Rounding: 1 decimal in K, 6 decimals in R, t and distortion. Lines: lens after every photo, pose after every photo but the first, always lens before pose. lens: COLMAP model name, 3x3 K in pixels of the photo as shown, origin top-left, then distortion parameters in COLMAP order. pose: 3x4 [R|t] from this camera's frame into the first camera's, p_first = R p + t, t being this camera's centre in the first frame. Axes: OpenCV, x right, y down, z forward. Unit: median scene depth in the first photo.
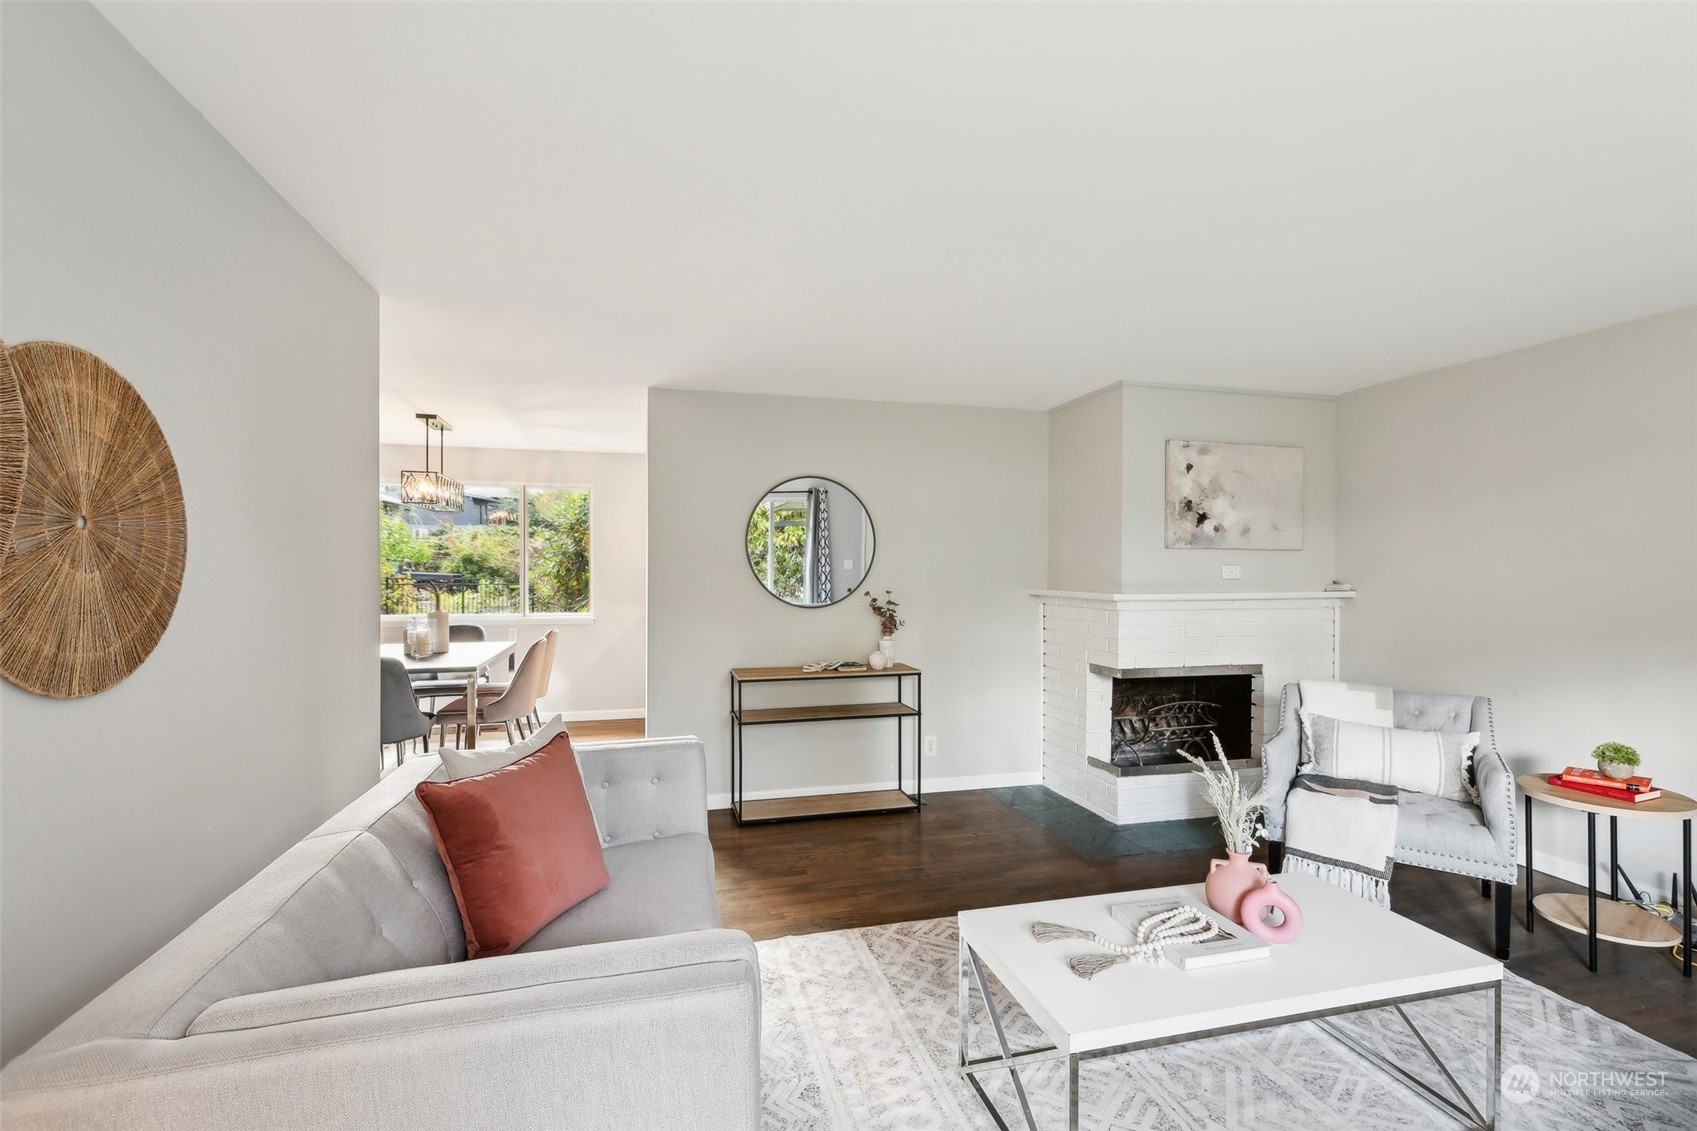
lens RADIAL K [[785.9, 0, 854.6], [0, 785.9, 568.0], [0, 0, 1]] dist [-0.001699, -0.000567]
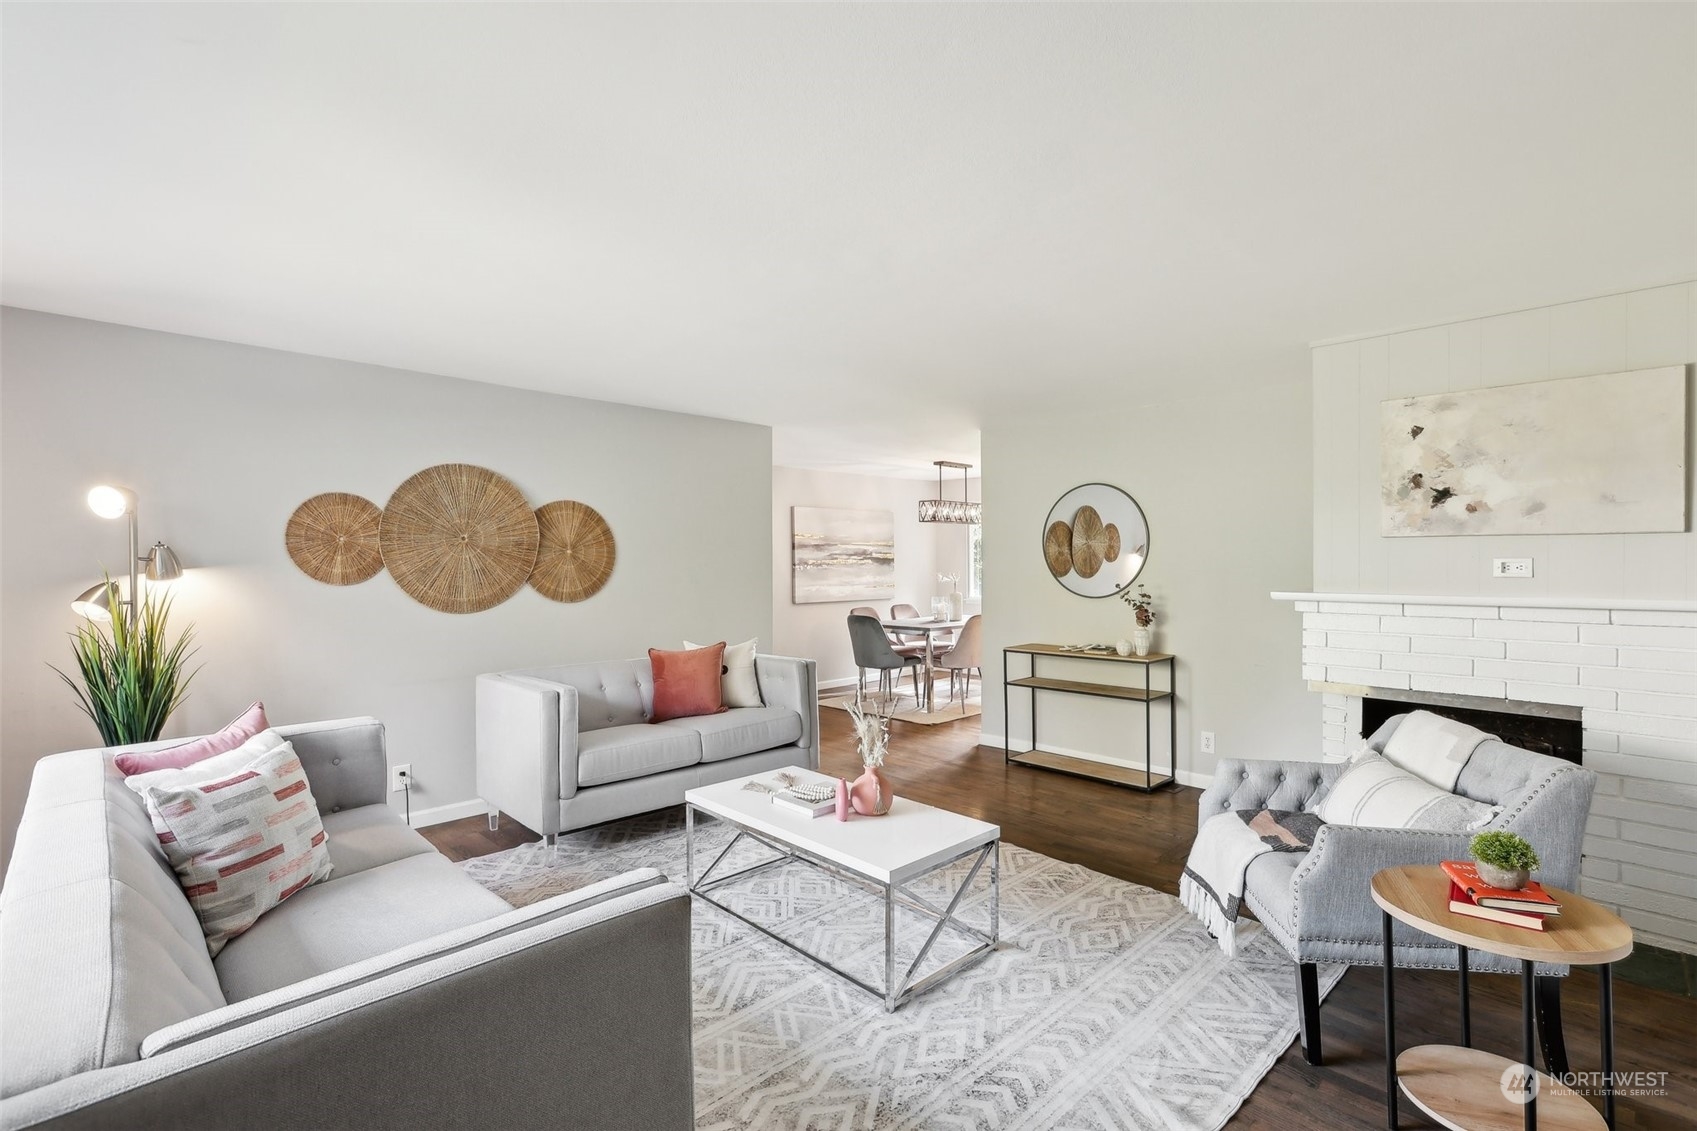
lens RADIAL K [[785.9, 0, 854.6], [0, 785.9, 568.0], [0, 0, 1]] dist [-0.001699, -0.000567]
pose [[0.487585, 0.002439, -0.873072, 0.819537], [0.004503, 0.999976, 0.005308, -0.000692], [0.873064, -0.006520, 0.487563, 0.141408]]
